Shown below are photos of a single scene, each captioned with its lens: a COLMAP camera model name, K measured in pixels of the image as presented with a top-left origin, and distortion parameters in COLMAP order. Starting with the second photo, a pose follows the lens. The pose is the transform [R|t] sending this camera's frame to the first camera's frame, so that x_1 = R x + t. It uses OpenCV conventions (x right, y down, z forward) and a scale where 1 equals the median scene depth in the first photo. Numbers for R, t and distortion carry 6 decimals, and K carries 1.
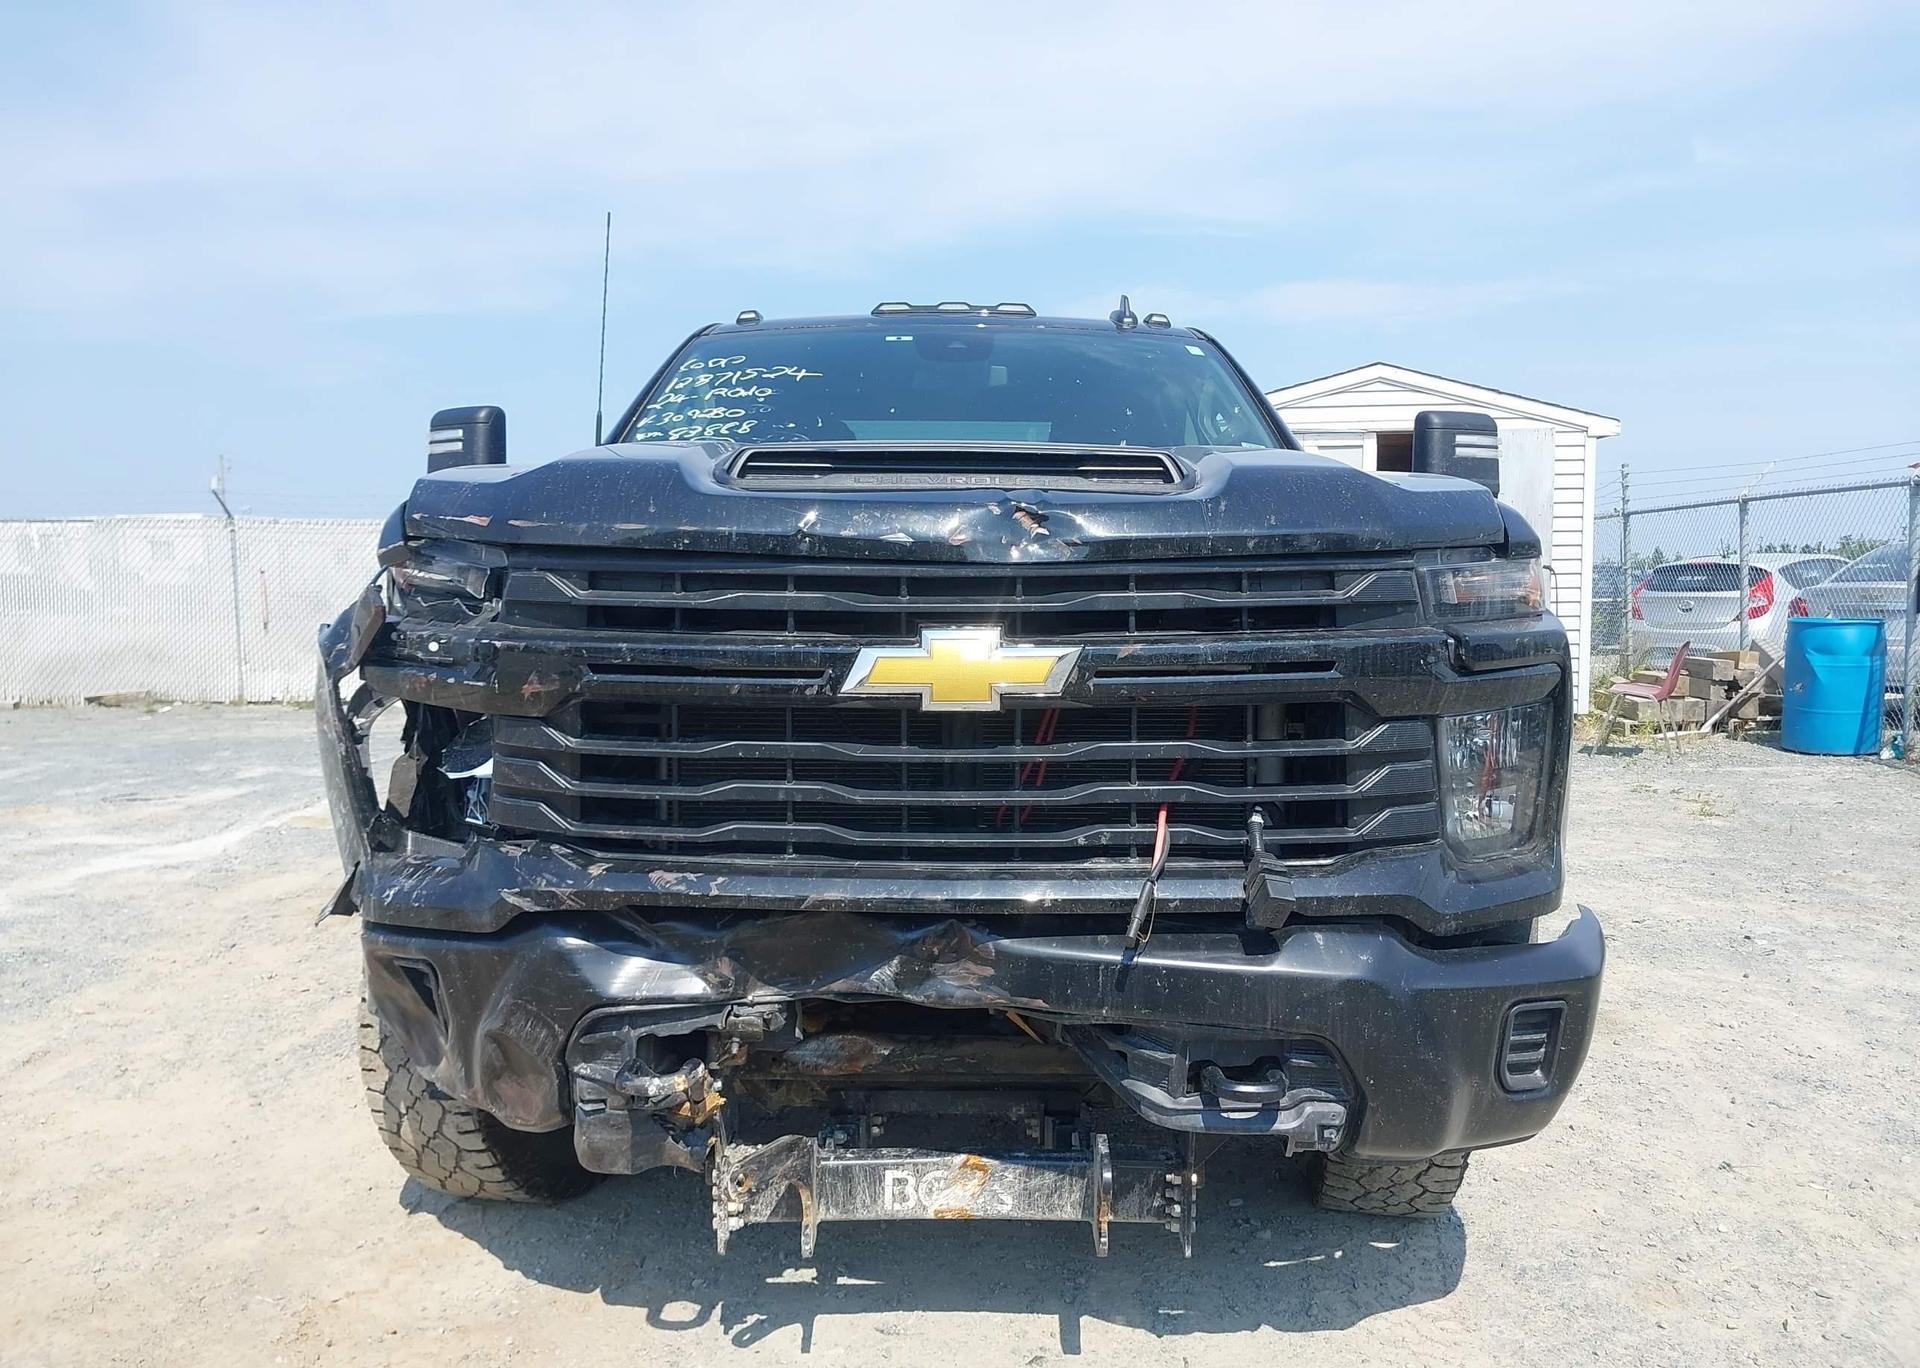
lens RADIAL K [[1479.9, 0, 960.0], [0, 1479.9, 684.0], [0, 0, 1]] dist [0.076435, -0.099743]
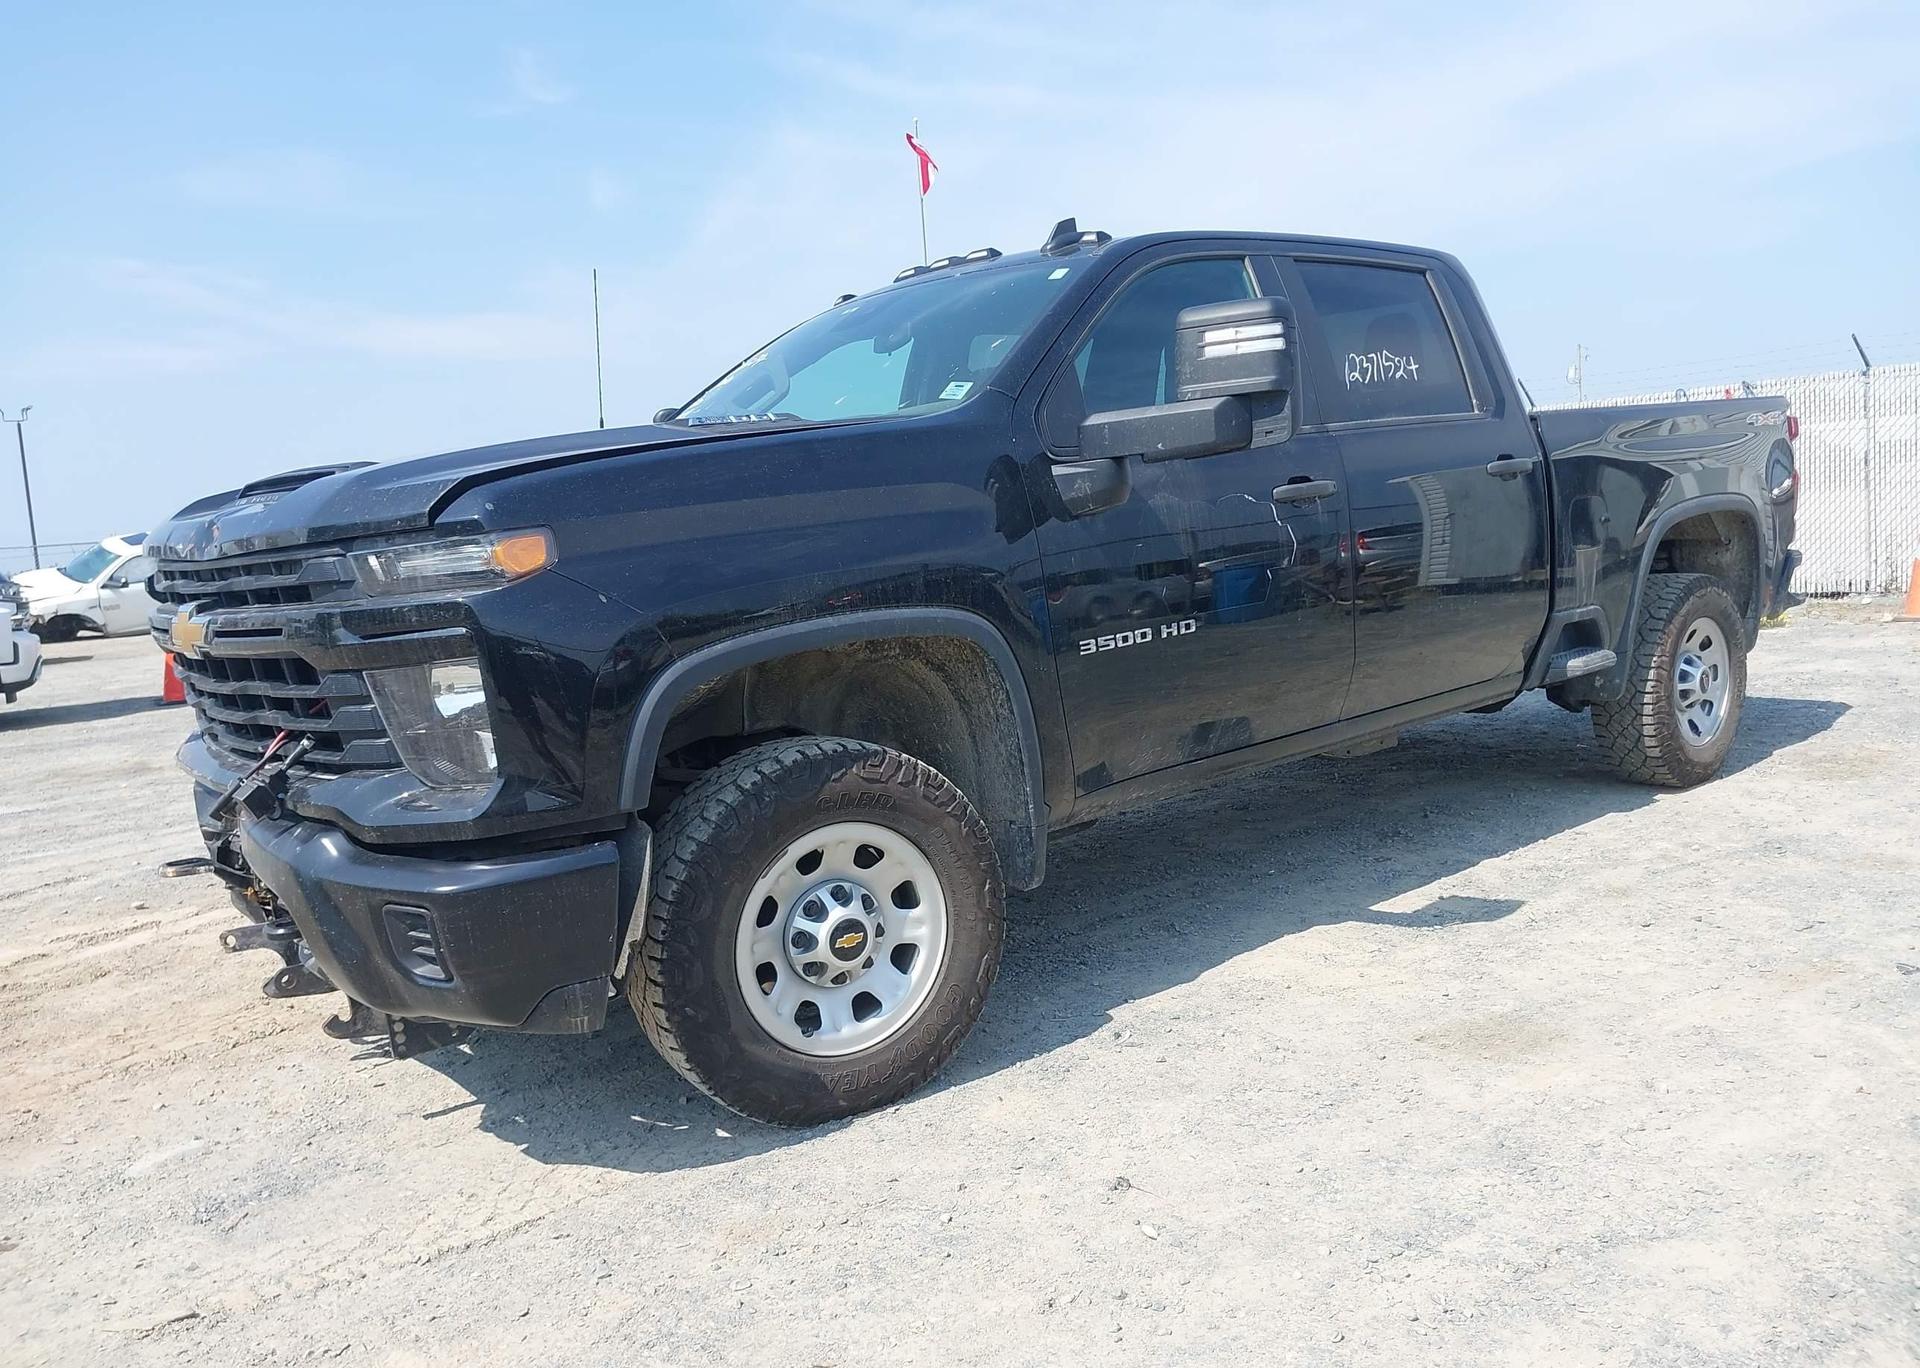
lens RADIAL K [[1527.0, 0, 960.0], [0, 1527.0, 684.0], [0, 0, 1]] dist [0.077273, -0.106617]
pose [[0.636077, 0.042143, -0.770474, 1.698616], [0.017079, 0.997494, 0.068660, -0.050055], [0.771436, -0.056832, 0.633763, 0.574702]]
